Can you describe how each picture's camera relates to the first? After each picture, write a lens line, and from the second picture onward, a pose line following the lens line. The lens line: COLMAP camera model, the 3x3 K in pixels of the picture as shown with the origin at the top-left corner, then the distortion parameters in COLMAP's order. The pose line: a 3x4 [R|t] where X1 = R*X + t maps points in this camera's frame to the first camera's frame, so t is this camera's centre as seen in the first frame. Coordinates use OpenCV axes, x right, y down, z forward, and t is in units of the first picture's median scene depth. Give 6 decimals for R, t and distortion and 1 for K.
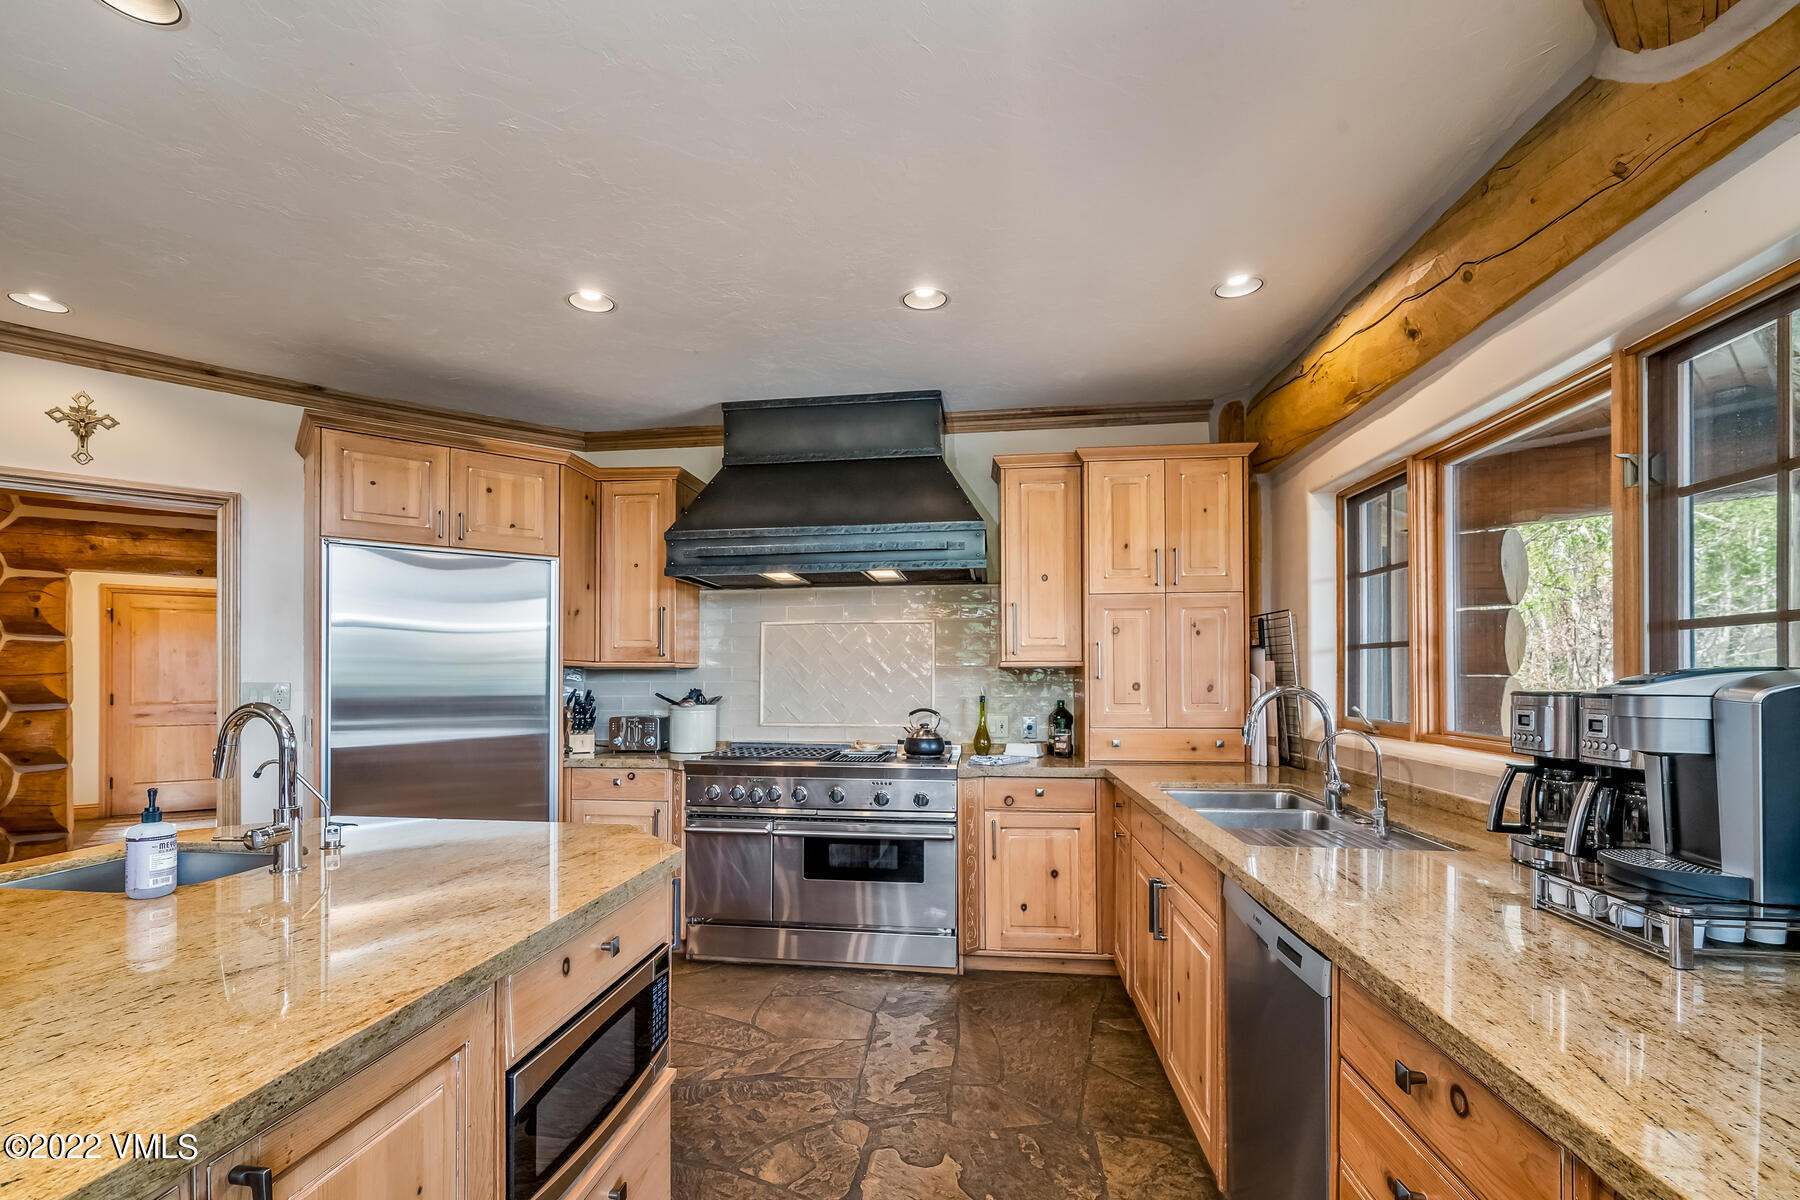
lens RADIAL K [[824.0, 0, 890.0], [0, 824.0, 688.4], [0, 0, 1]] dist [-0.000975, 0.000988]
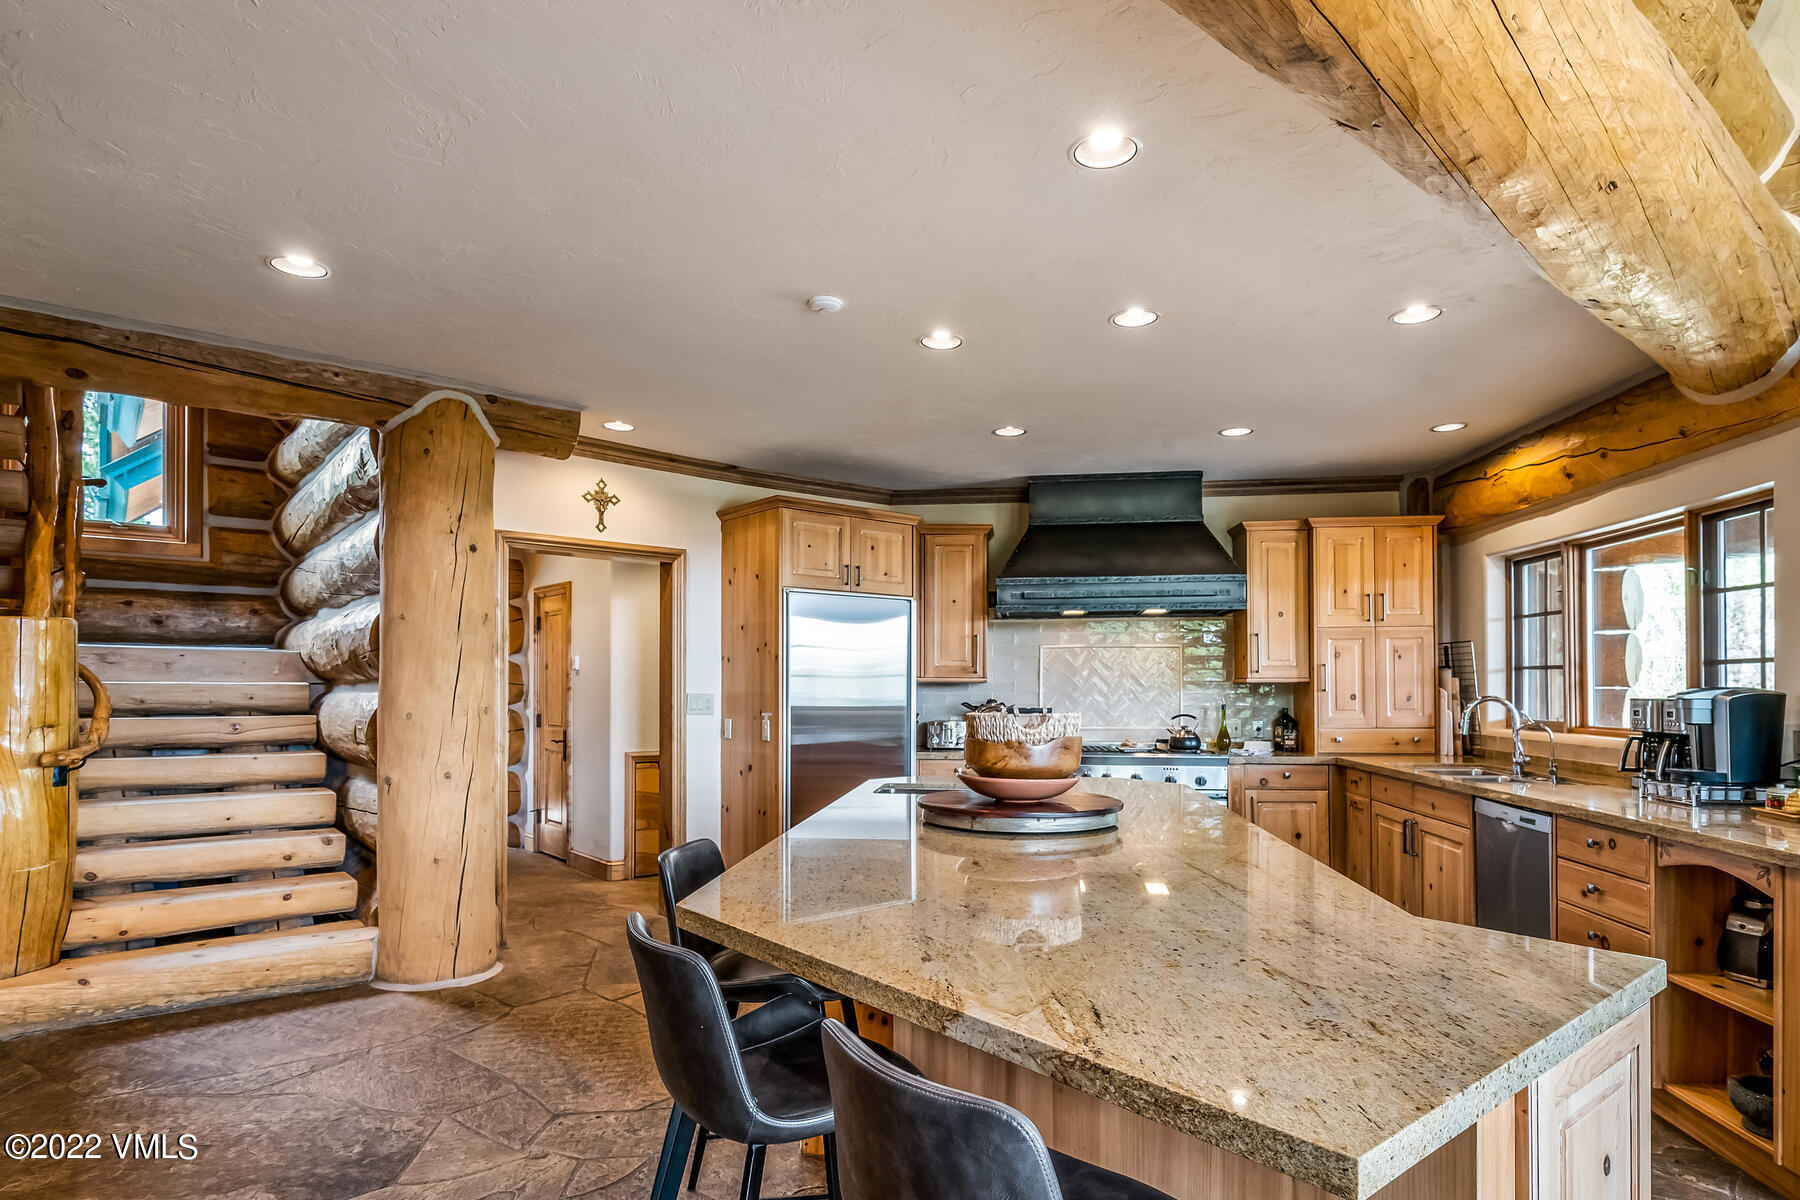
lens RADIAL K [[1020.2, 0, 903.8], [0, 1020.2, 697.3], [0, 0, 1]] dist [0.002681, -0.001192]
pose [[0.999625, 0.001241, 0.027359, -0.483843], [-0.001075, 0.999981, -0.006068, 0.009265], [-0.027366, 0.006037, 0.999607, -0.643444]]
